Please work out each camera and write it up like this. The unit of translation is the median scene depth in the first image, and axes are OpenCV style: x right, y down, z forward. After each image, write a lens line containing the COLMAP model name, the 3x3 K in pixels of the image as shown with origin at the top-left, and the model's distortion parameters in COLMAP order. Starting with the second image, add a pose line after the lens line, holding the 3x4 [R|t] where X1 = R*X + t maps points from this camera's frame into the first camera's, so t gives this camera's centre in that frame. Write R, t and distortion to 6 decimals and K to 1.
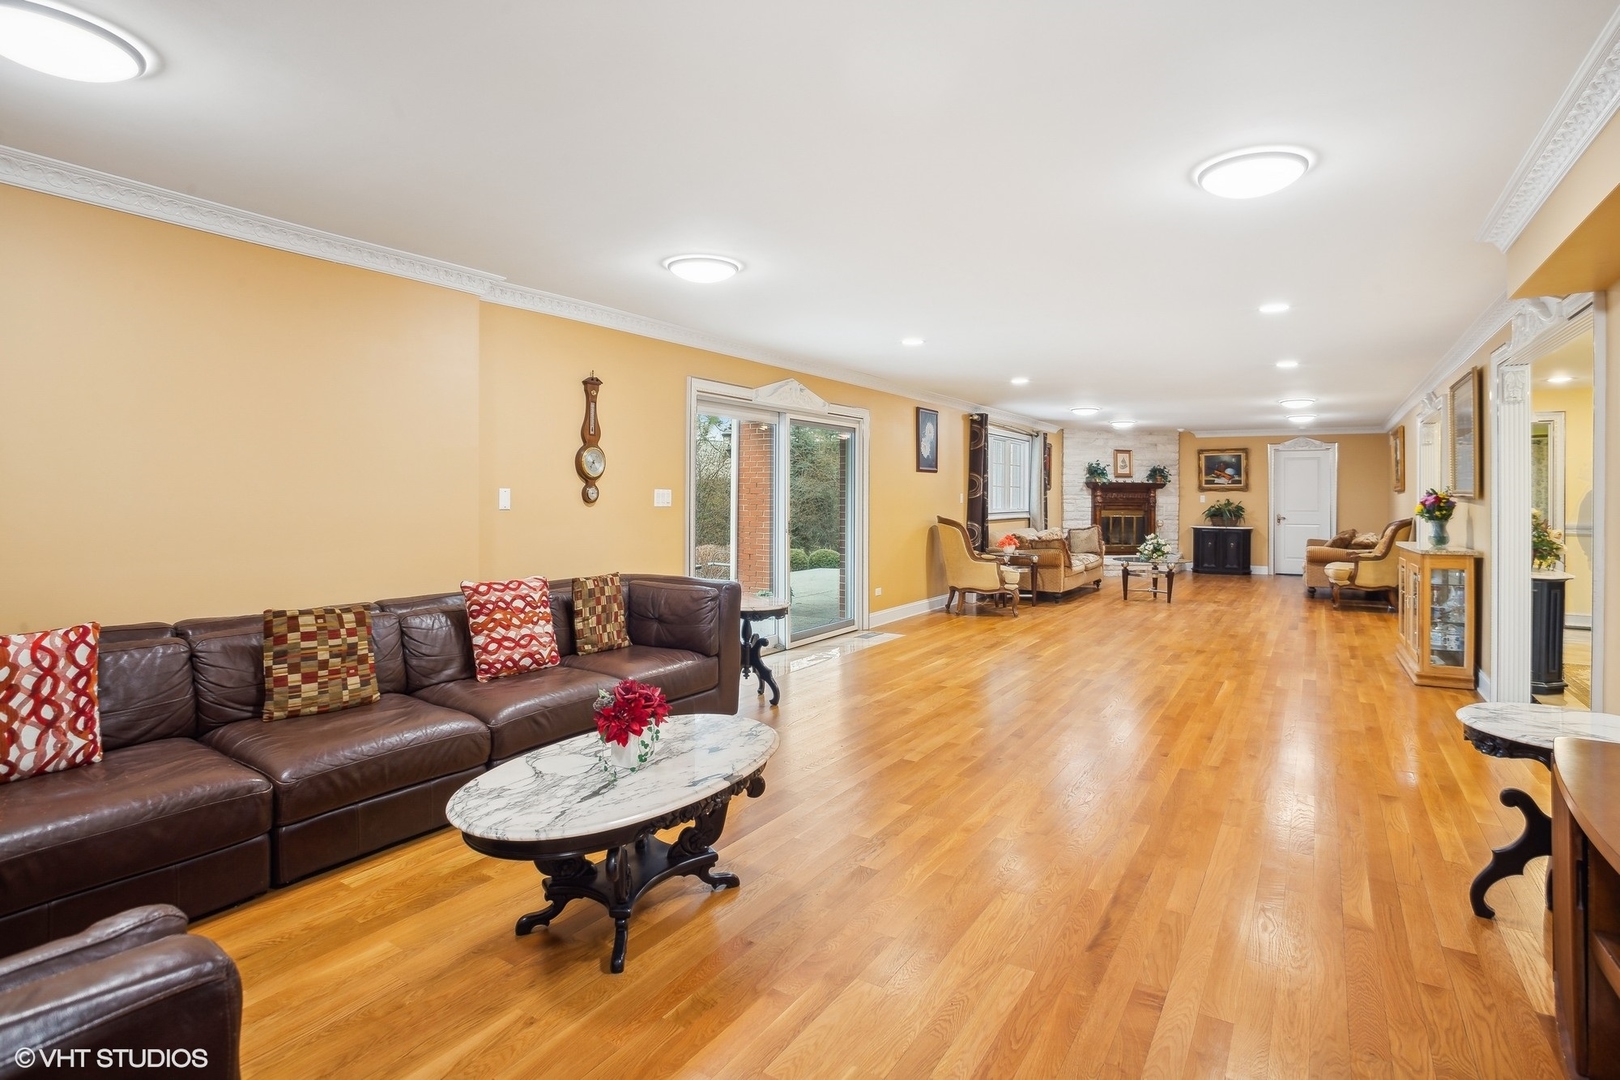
lens RADIAL K [[818.1, 0, 846.0], [0, 818.1, 514.7], [0, 0, 1]] dist [-0.037743, 0.000814]
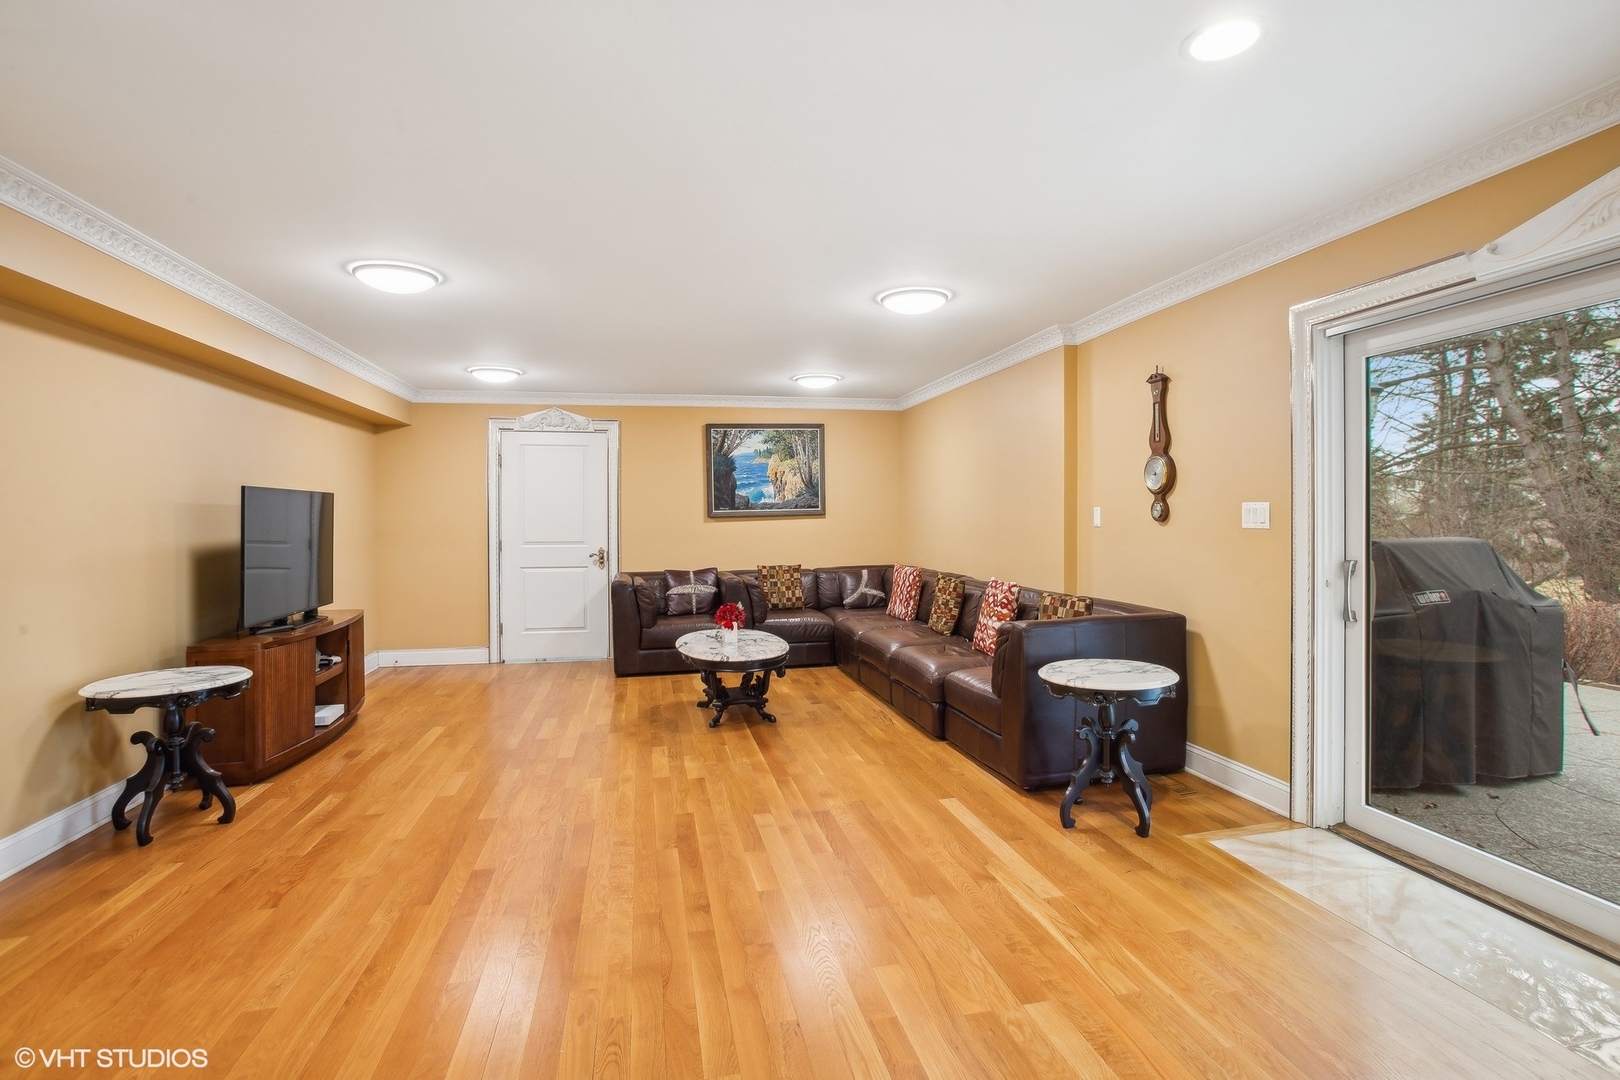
lens RADIAL K [[818.1, 0, 846.0], [0, 818.1, 514.7], [0, 0, 1]] dist [-0.037743, 0.000814]
pose [[-0.718806, -0.016530, -0.695014, 0.627285], [-0.007336, 0.999842, -0.016193, -0.003832], [0.695172, -0.006540, -0.718814, 1.707075]]
